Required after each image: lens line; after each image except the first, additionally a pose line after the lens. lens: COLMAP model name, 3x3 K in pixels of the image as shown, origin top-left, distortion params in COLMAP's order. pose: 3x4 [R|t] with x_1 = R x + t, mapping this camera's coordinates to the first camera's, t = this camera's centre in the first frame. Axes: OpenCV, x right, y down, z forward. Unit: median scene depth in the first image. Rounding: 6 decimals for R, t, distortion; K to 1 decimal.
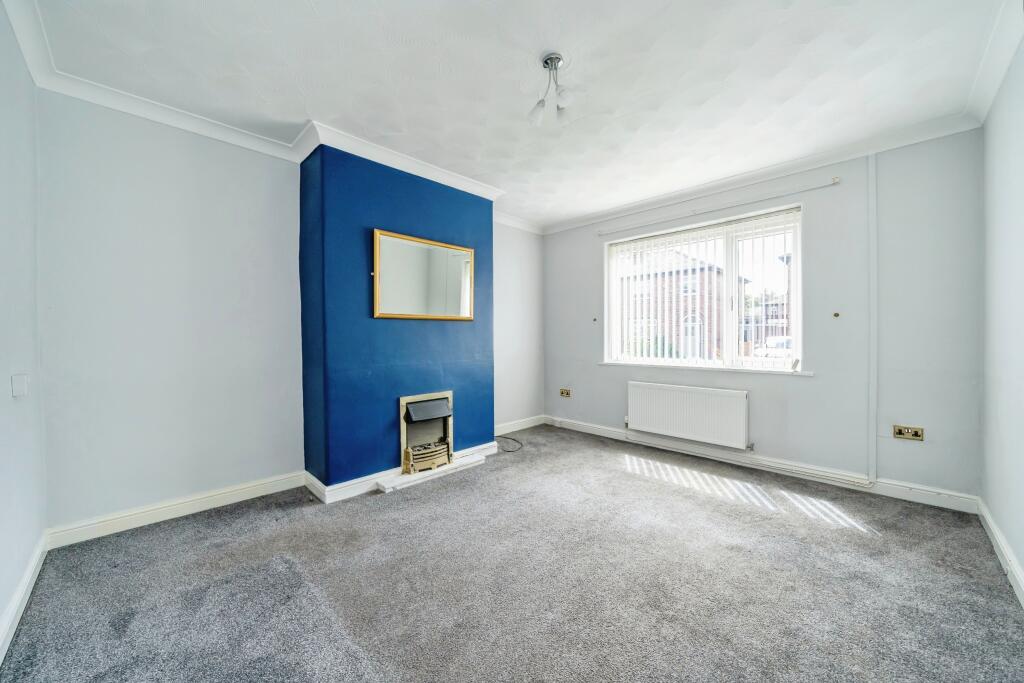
lens RADIAL K [[380.7, 0, 512.0], [0, 380.7, 341.5], [0, 0, 1]] dist [-0.000797, -0.000181]
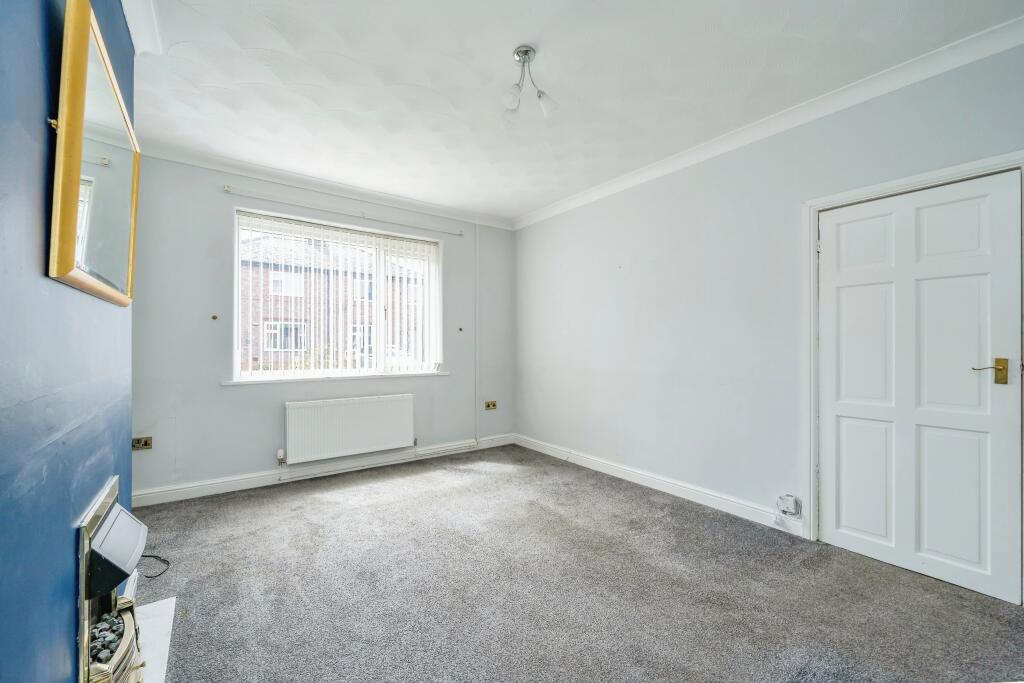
lens RADIAL K [[408.8, 0, 512.0], [0, 408.8, 341.5], [0, 0, 1]] dist [-0.000986, 0.000045]
pose [[0.155373, 0.011829, 0.987785, -0.537571], [0.007412, 0.999886, -0.013140, -0.004230], [-0.987828, 0.009363, 0.155268, 0.529773]]
